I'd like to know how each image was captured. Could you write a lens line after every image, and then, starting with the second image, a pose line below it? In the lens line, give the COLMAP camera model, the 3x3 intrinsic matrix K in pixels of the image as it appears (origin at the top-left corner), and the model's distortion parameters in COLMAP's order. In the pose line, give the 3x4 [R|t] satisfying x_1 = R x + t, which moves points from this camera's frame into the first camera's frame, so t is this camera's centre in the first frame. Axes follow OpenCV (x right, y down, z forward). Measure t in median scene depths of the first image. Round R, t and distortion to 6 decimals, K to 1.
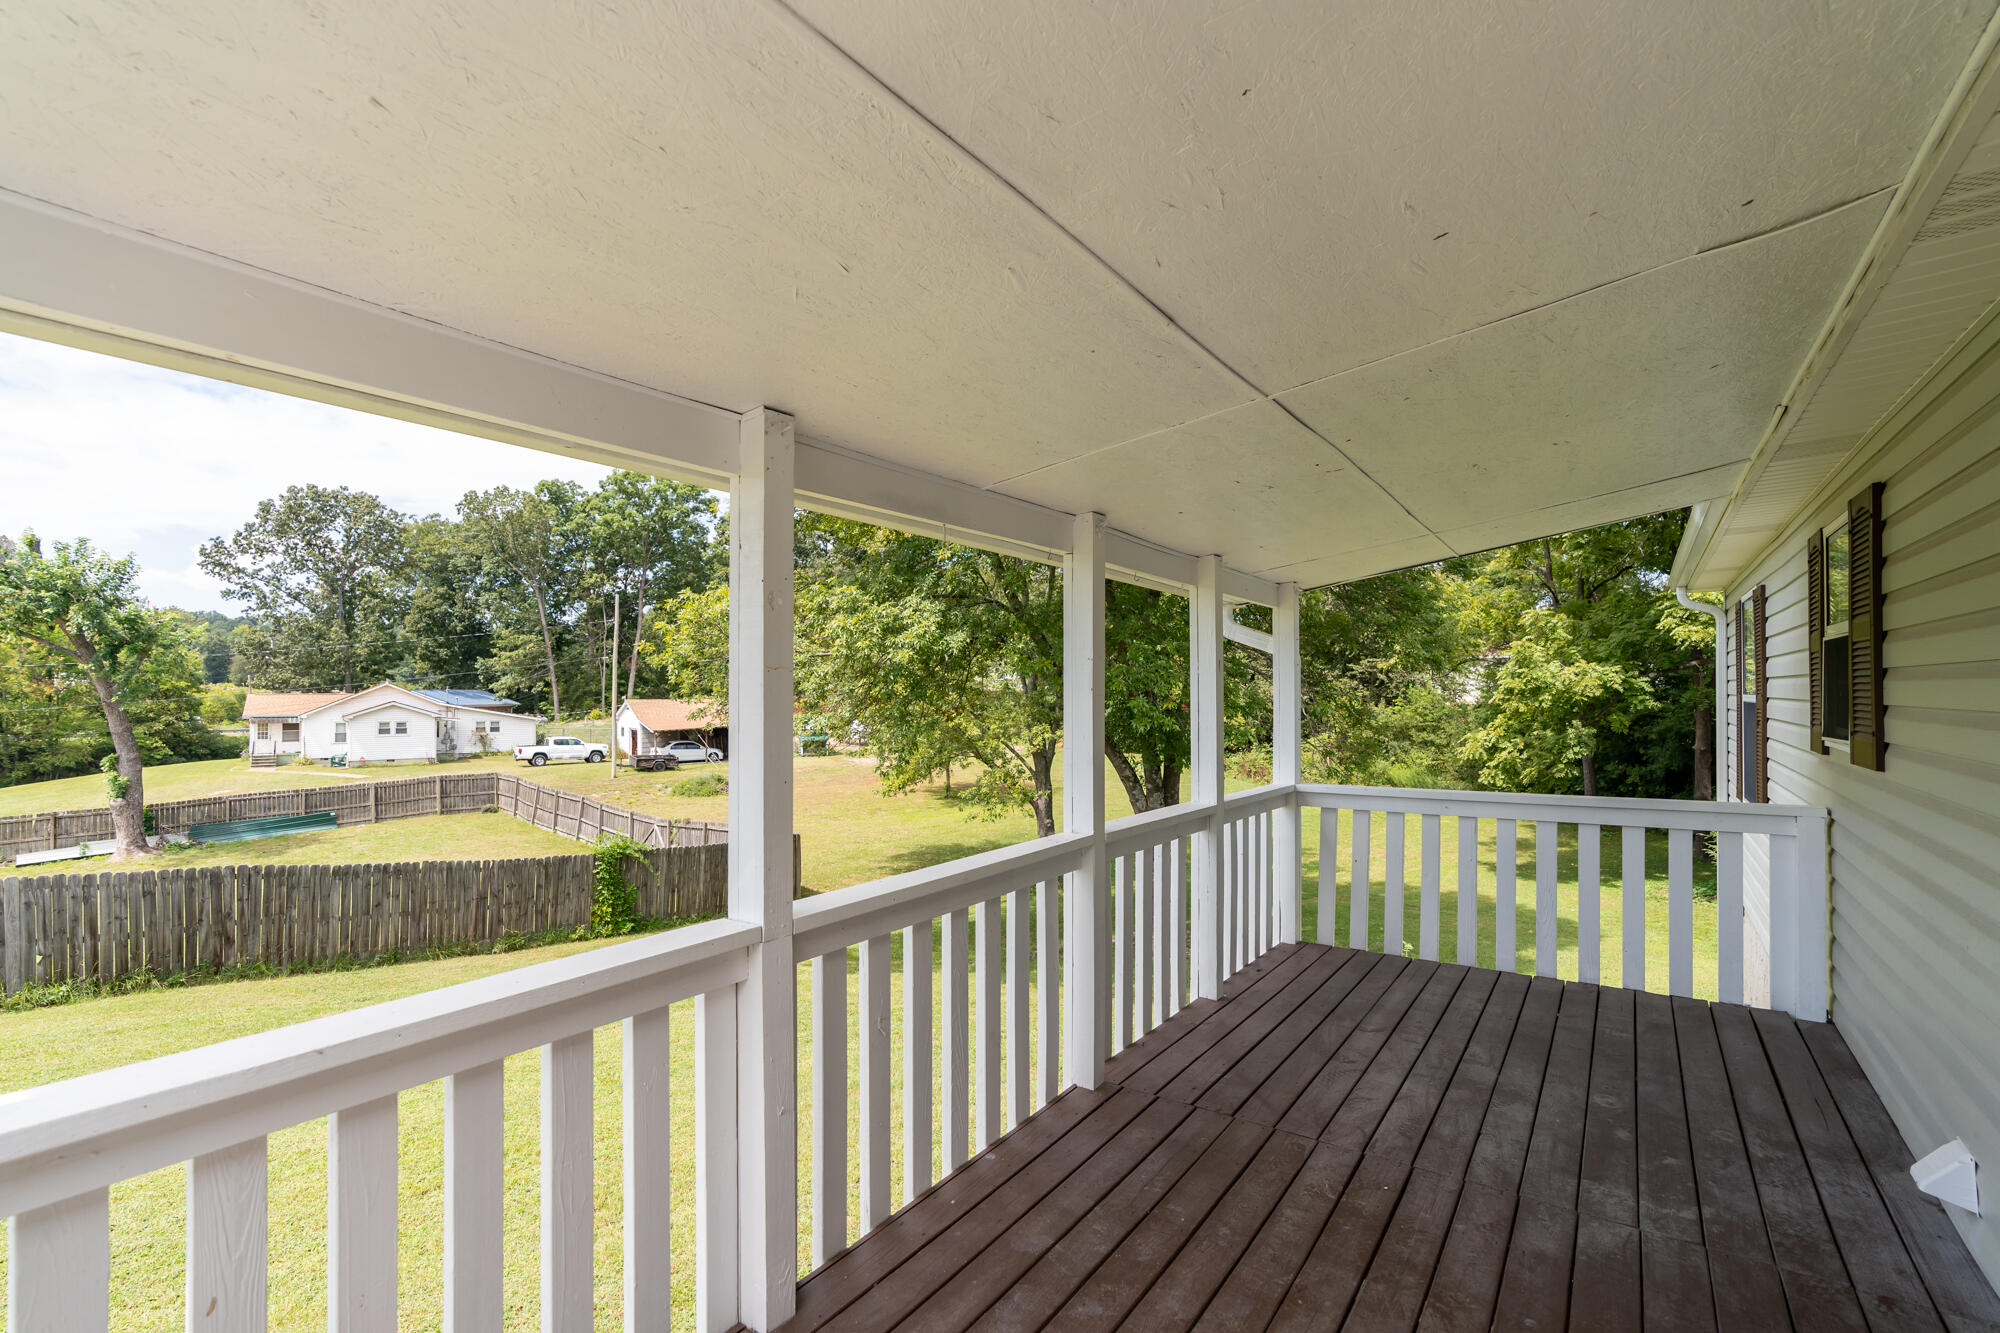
lens RADIAL K [[915.9, 0, 1002.4], [0, 915.9, 674.1], [0, 0, 1]] dist [-0.010812, 0.003955]
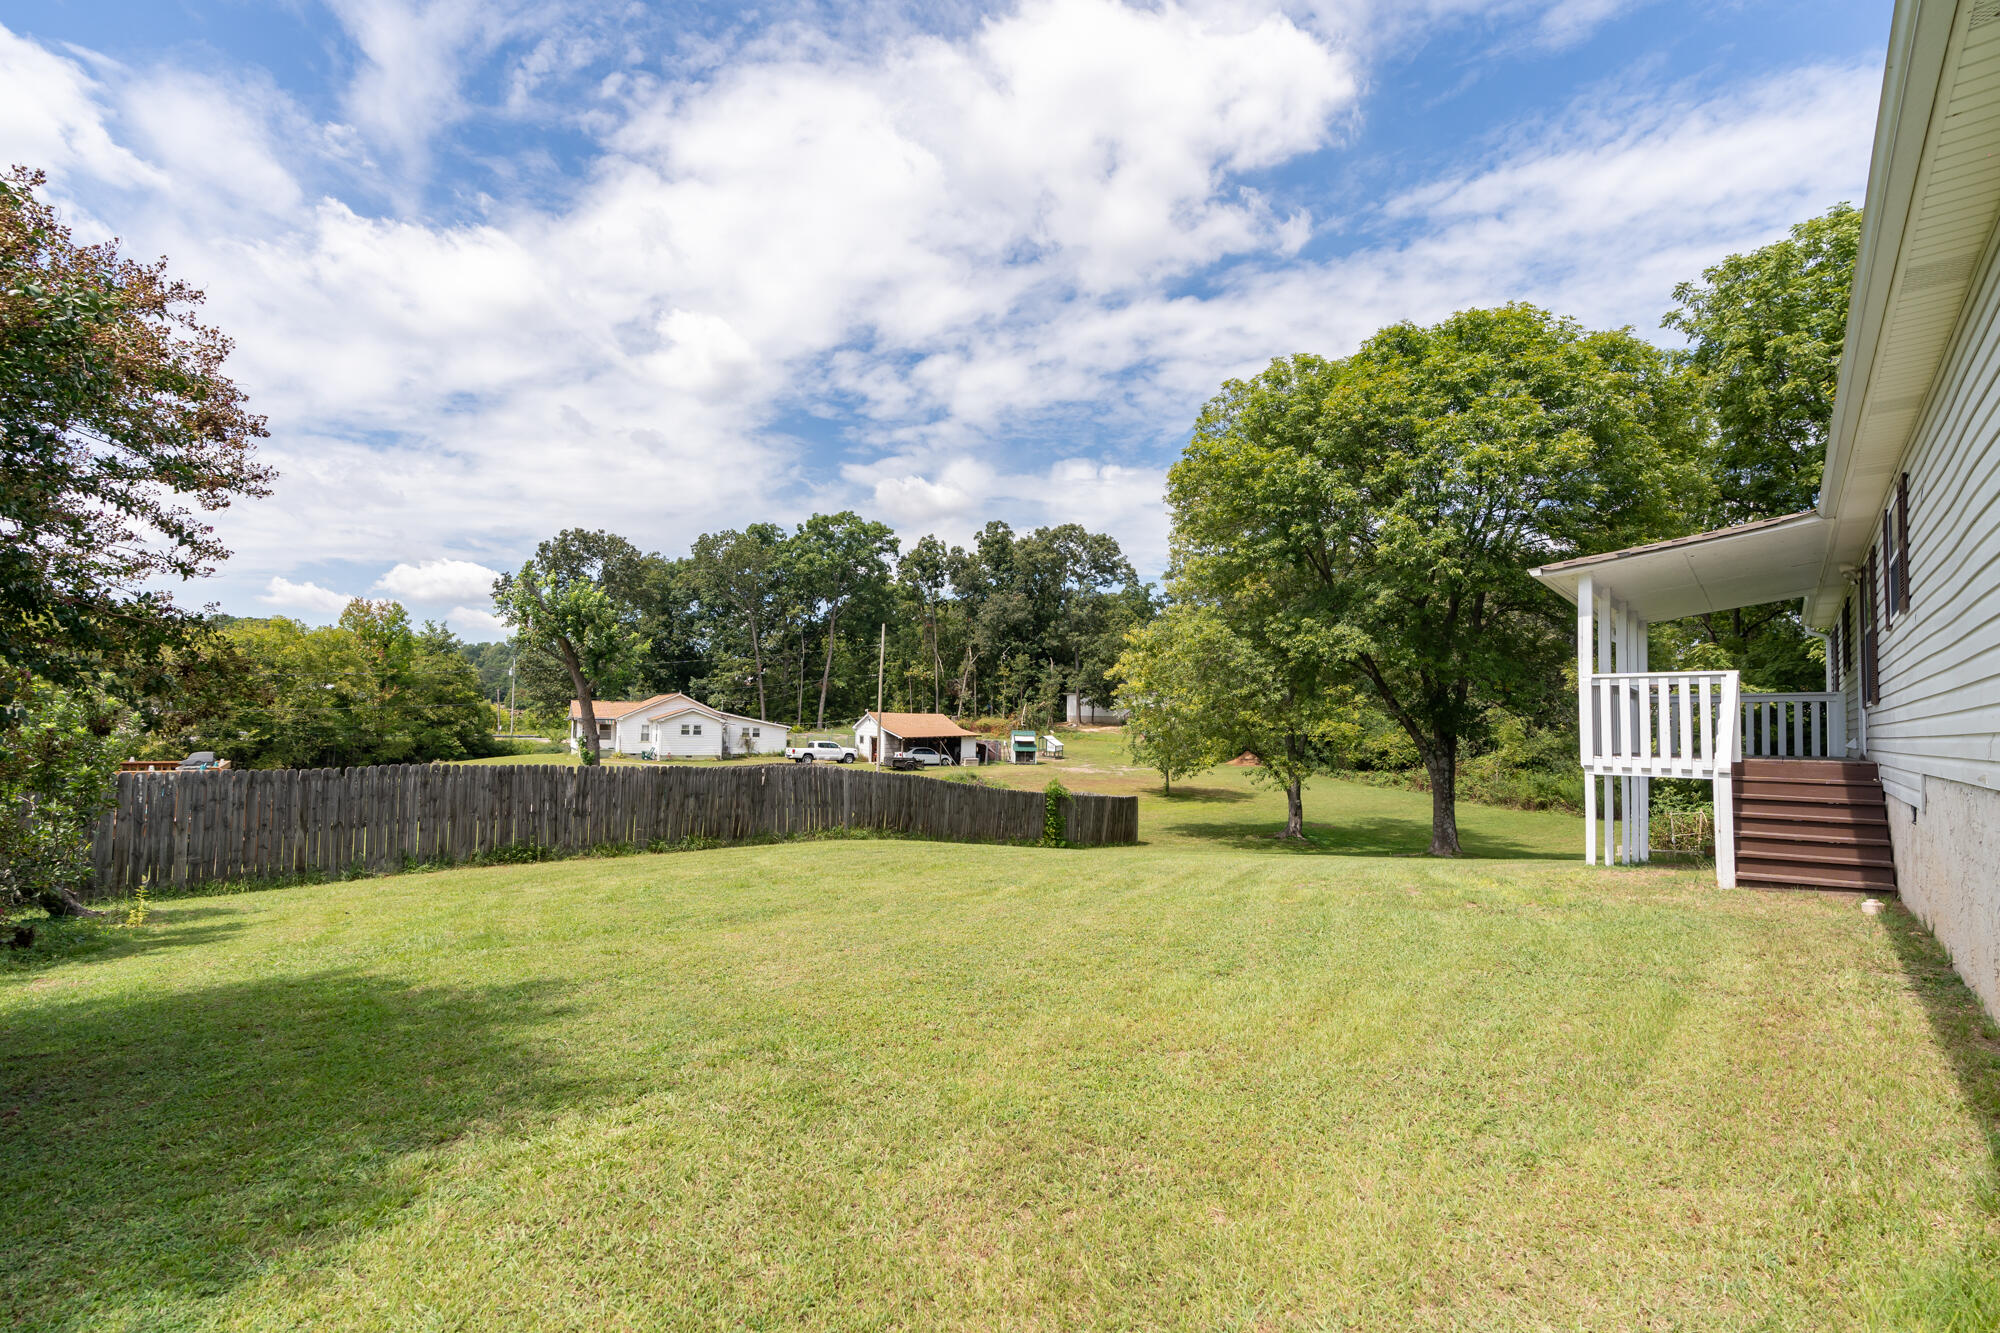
lens RADIAL K [[915.9, 0, 999.4], [0, 915.9, 675.1], [0, 0, 1]] dist [-0.010812, 0.003955]
pose [[0.994485, 0.018181, -0.103287, -0.126833], [-0.021891, 0.999151, -0.034903, 0.018625], [0.102565, 0.036971, 0.994039, -0.177007]]
